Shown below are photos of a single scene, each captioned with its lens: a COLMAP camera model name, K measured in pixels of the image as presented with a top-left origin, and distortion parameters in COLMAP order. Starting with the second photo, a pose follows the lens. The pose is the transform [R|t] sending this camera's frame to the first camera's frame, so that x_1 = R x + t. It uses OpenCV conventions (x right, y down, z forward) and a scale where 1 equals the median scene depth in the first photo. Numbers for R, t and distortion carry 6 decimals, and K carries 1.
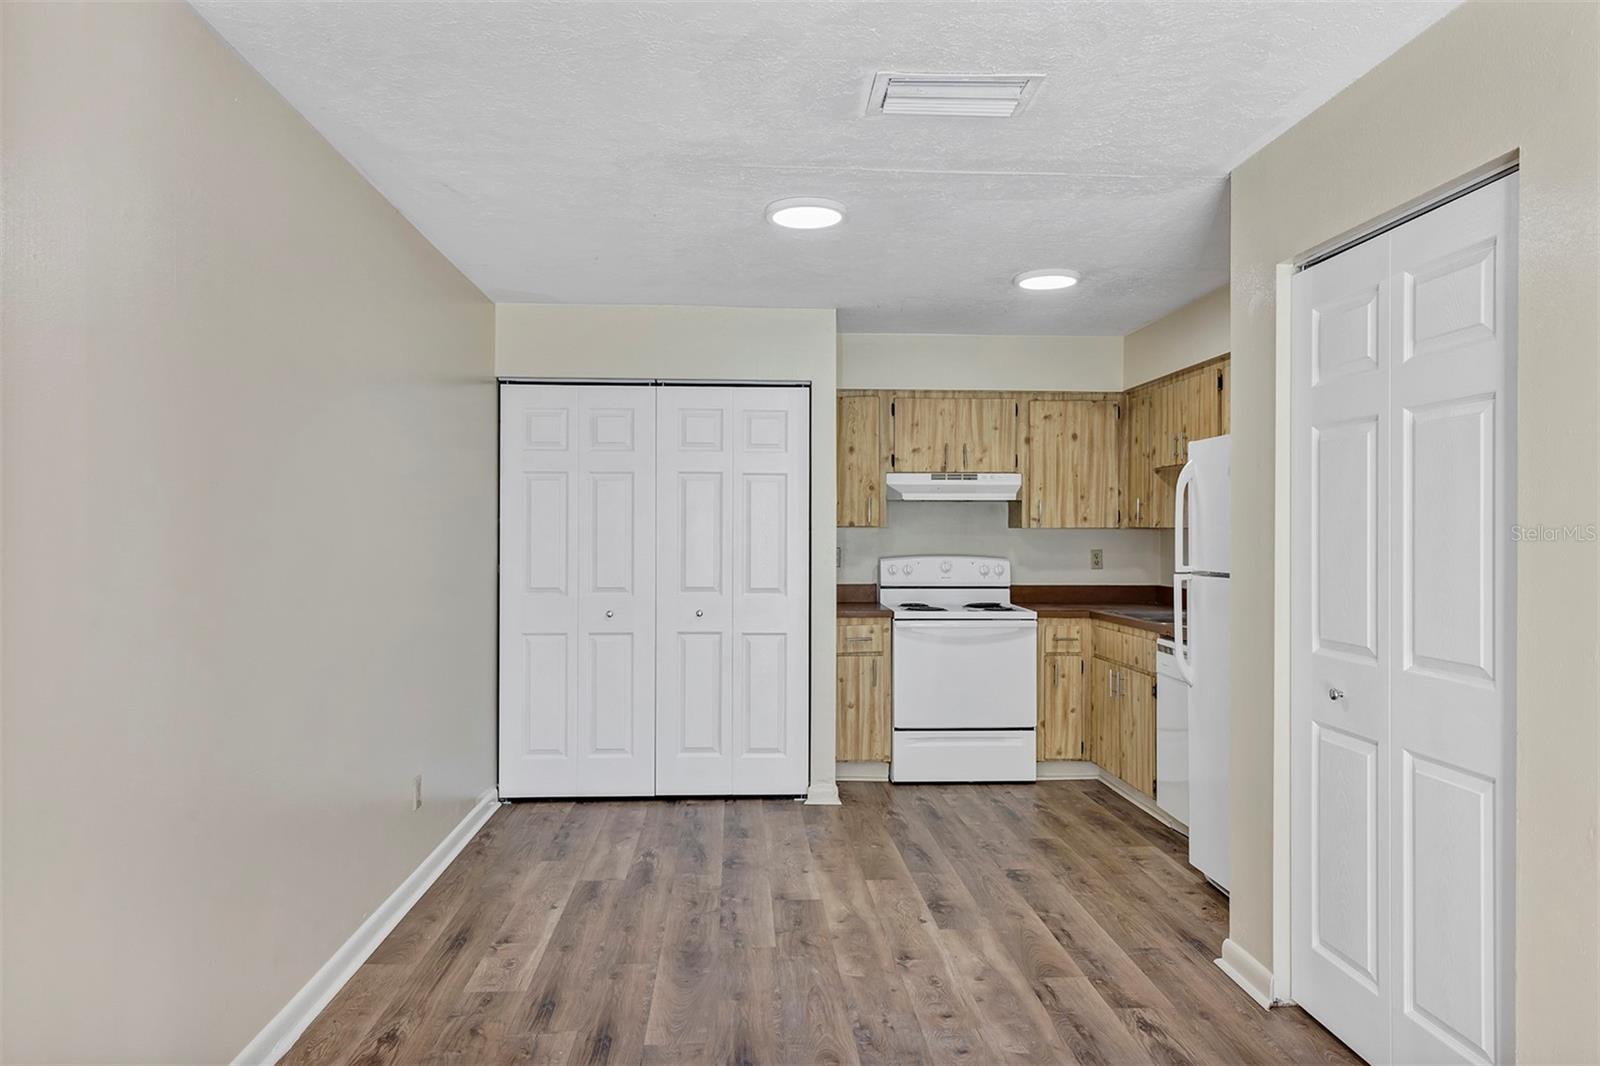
lens RADIAL K [[1069.2, 0, 787.4], [0, 1069.2, 530.7], [0, 0, 1]] dist [0.020926, -0.007322]
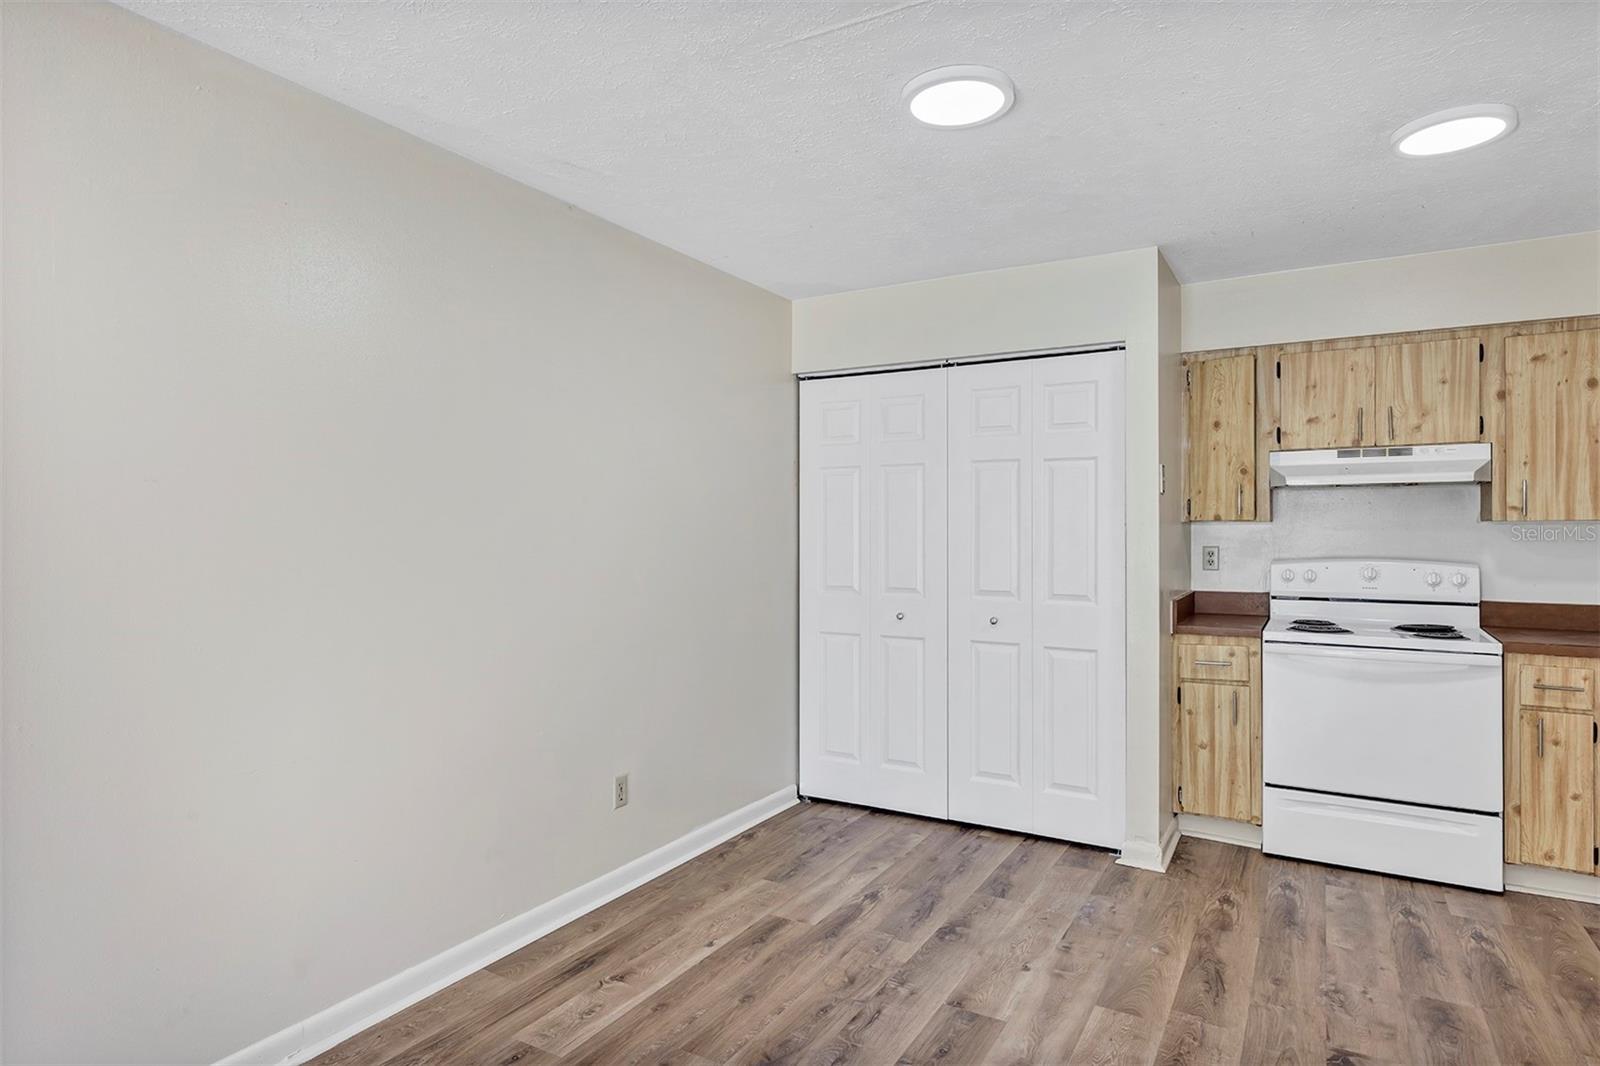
lens RADIAL K [[902.1, 0, 793.9], [0, 902.1, 529.4], [0, 0, 1]] dist [0.016404, -0.001529]
pose [[0.836604, -0.002515, -0.547802, 0.186762], [0.003633, 0.999993, 0.000958, 0.000961], [0.547796, -0.002792, 0.836607, 0.289571]]
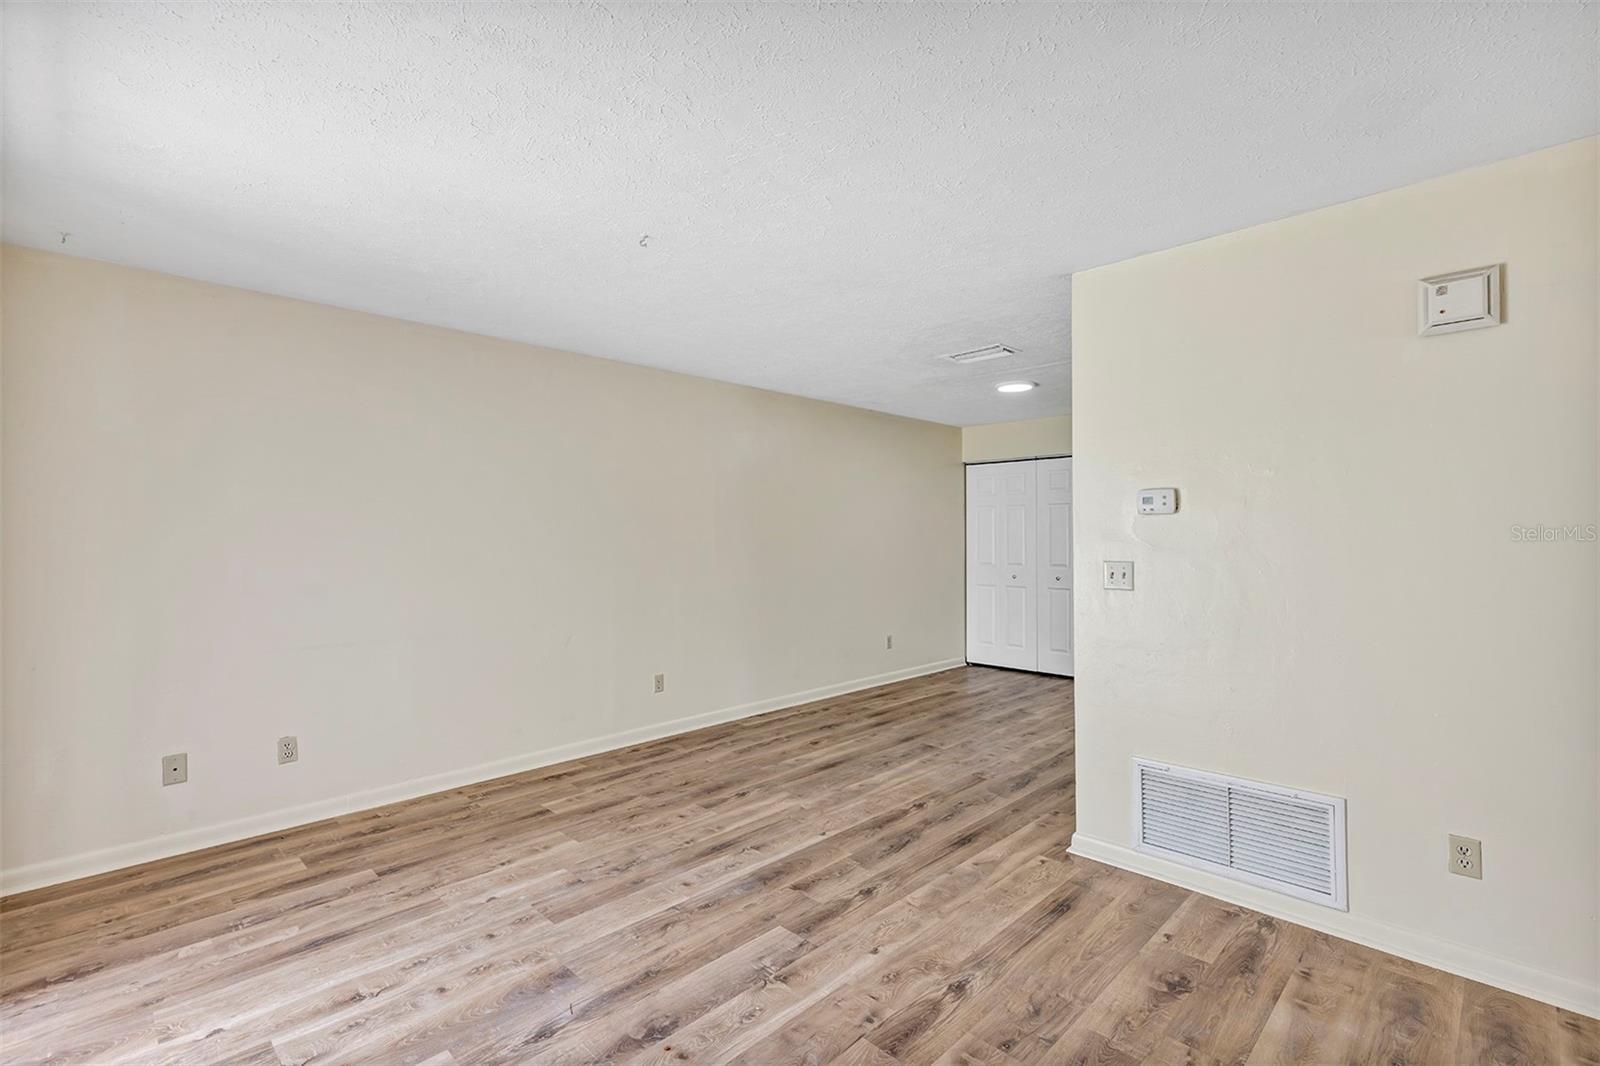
lens RADIAL K [[725.2, 0, 785.3], [0, 725.2, 521.9], [0, 0, 1]] dist [0.004657, 0.001991]
pose [[0.663468, -0.017555, -0.747999, 0.556709], [0.003918, 0.999793, -0.019990, 0.001274], [0.748194, 0.010331, 0.663399, -0.210184]]
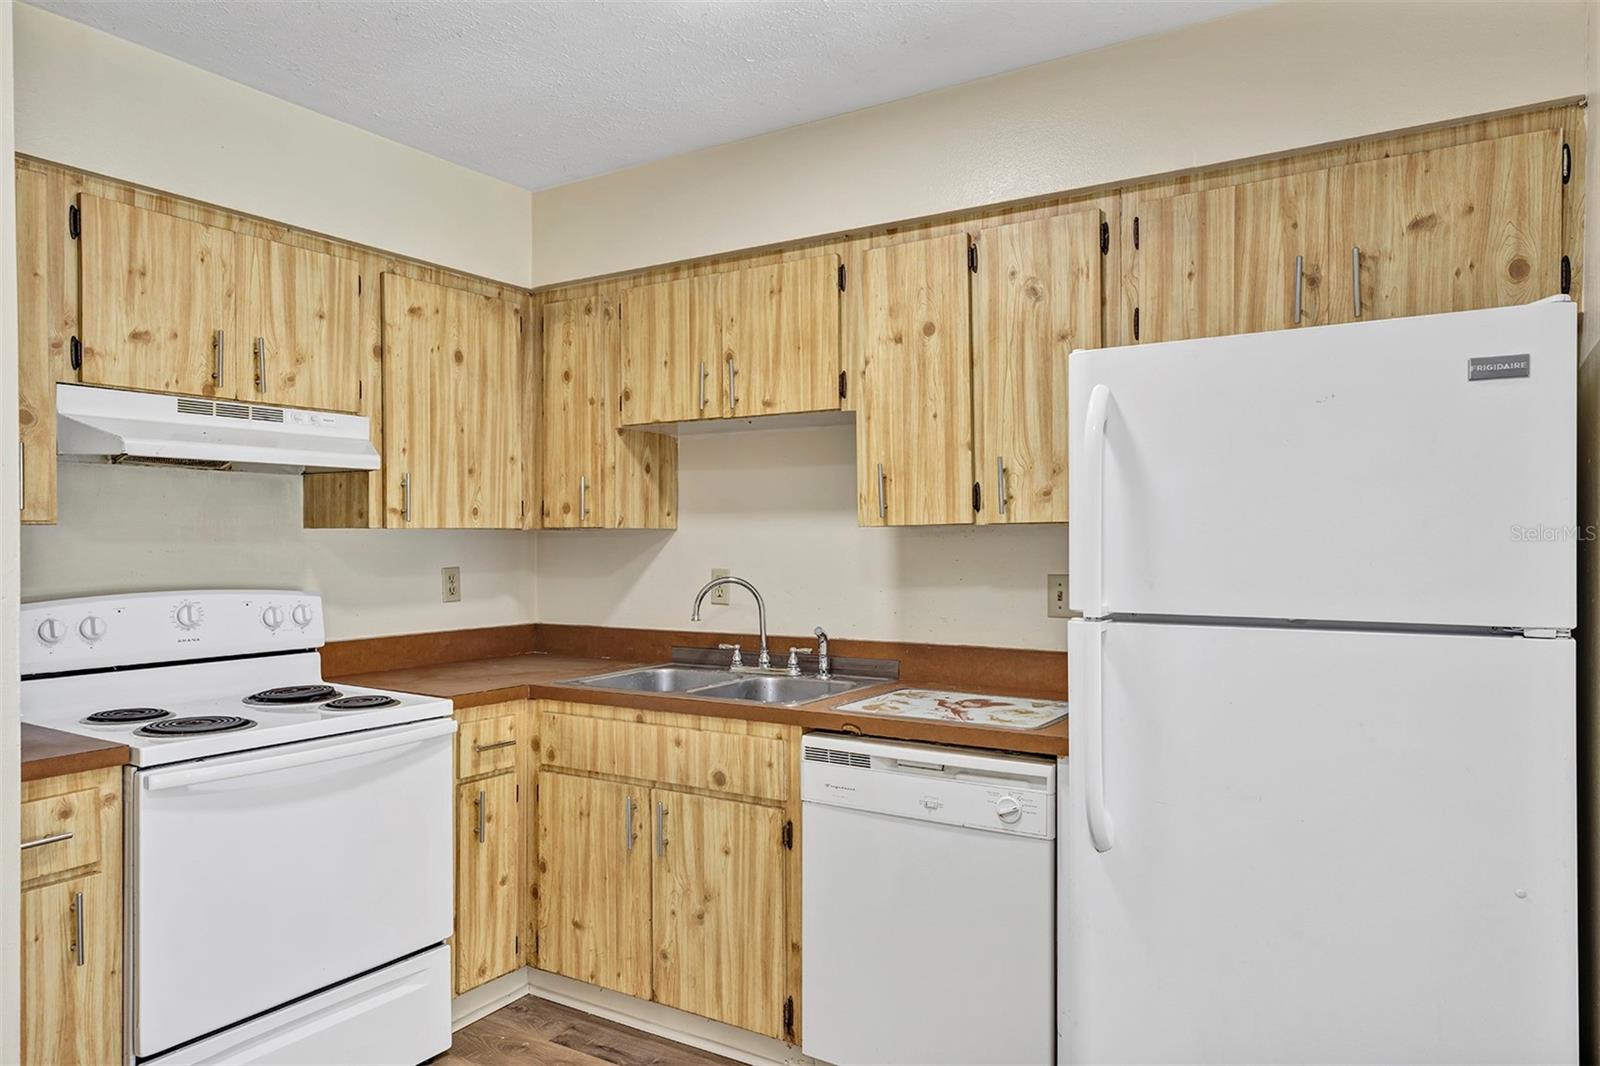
lens RADIAL K [[1069.2, 0, 790.1], [0, 1069.2, 544.1], [0, 0, 1]] dist [0.020926, -0.007322]
pose [[0.582769, -0.008040, 0.812598, -0.078381], [0.001314, 0.999959, 0.008952, 0.000831], [-0.812637, -0.004149, 0.582755, 0.635225]]
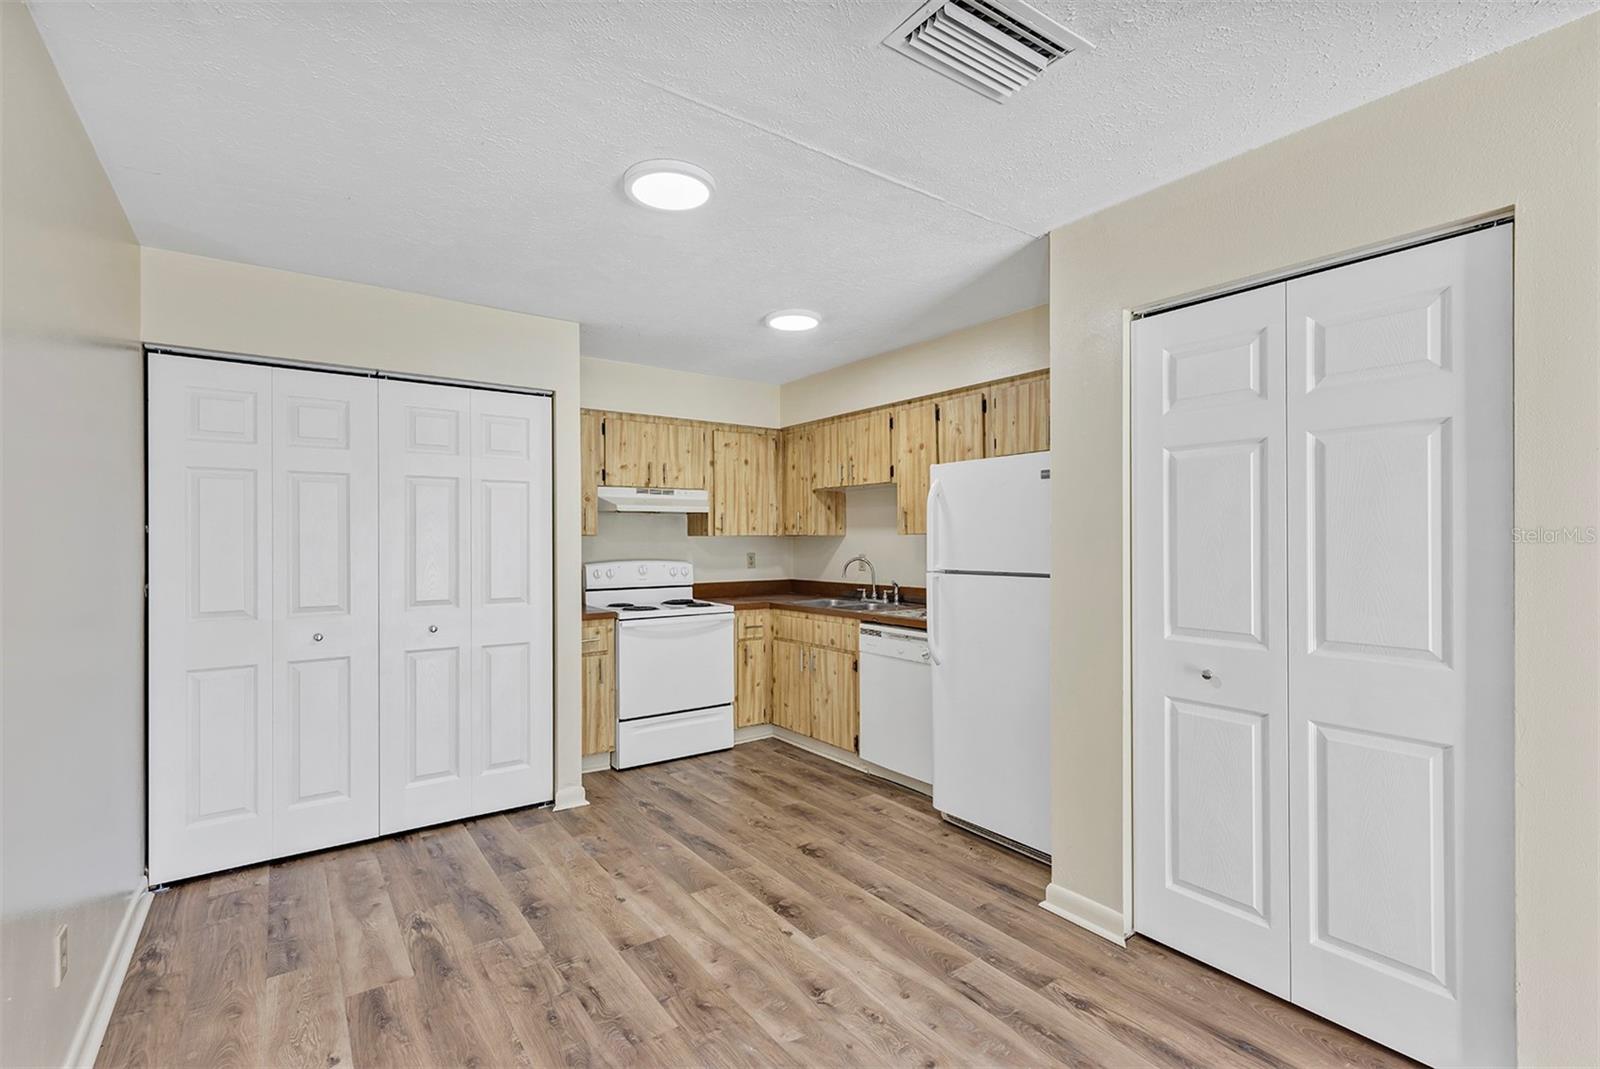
lens RADIAL K [[725.2, 0, 794.2], [0, 725.2, 539.1], [0, 0, 1]] dist [0.004657, 0.001991]
pose [[0.841662, -0.005517, 0.539976, -0.158565], [0.005157, 0.999984, 0.002180, -0.000309], [-0.539979, 0.000950, 0.841678, 0.301190]]
